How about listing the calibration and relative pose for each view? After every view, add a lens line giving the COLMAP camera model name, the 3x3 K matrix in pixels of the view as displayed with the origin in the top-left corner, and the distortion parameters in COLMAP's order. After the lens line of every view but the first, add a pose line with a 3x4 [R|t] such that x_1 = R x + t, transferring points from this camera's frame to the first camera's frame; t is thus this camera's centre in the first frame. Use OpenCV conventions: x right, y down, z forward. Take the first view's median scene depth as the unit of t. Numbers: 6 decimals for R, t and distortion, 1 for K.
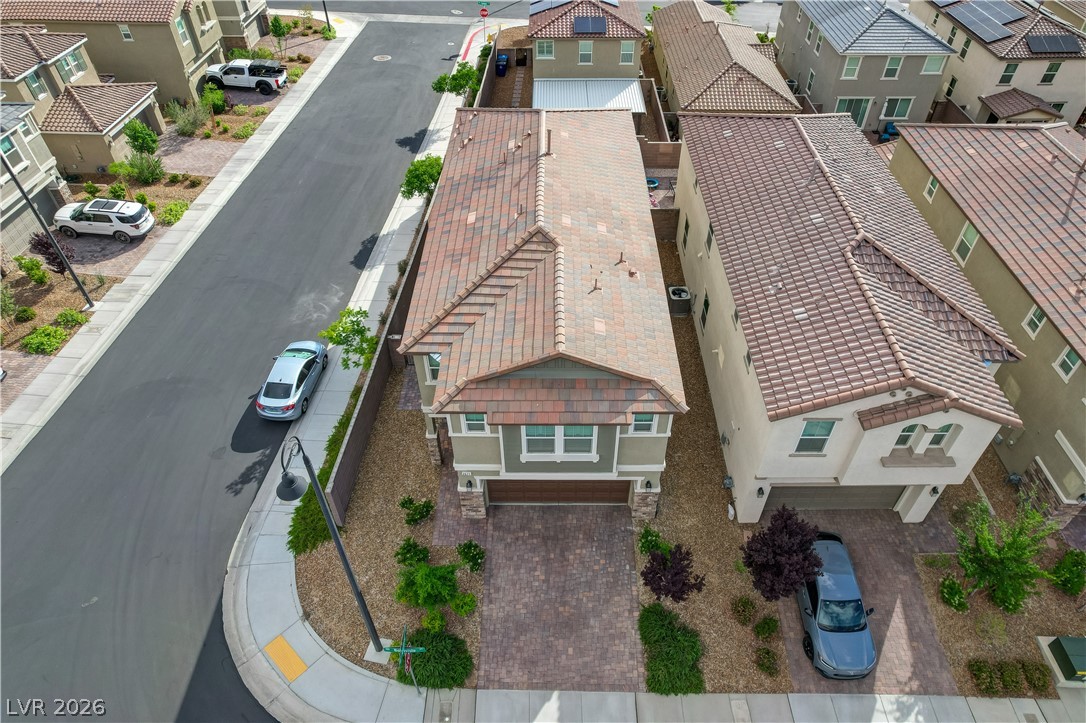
lens RADIAL K [[695.7, 0, 544.2], [0, 695.7, 371.4], [0, 0, 1]] dist [-0.078076, 0.071367]
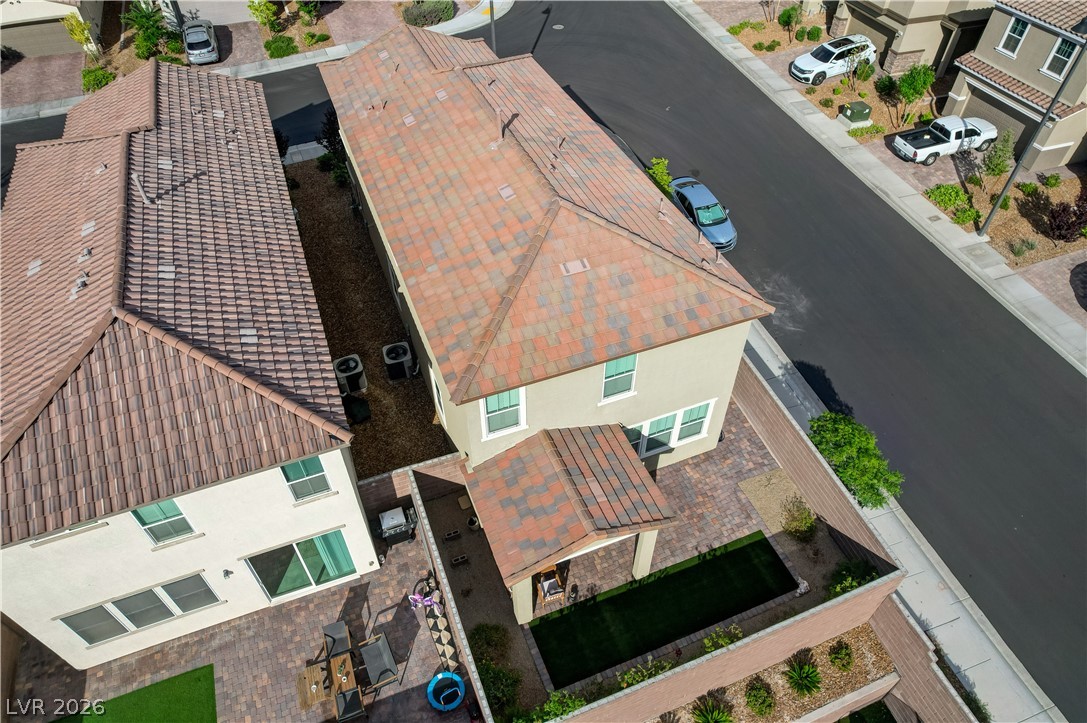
lens RADIAL K [[691.2, 0, 544.6], [0, 691.2, 367.7], [0, 0, 1]] dist [-0.070690, 0.062507]
pose [[-0.925954, 0.276647, -0.257051, 0.266300], [-0.259156, 0.029591, 0.965382, -1.238154], [0.274677, 0.960516, 0.044295, 1.438474]]
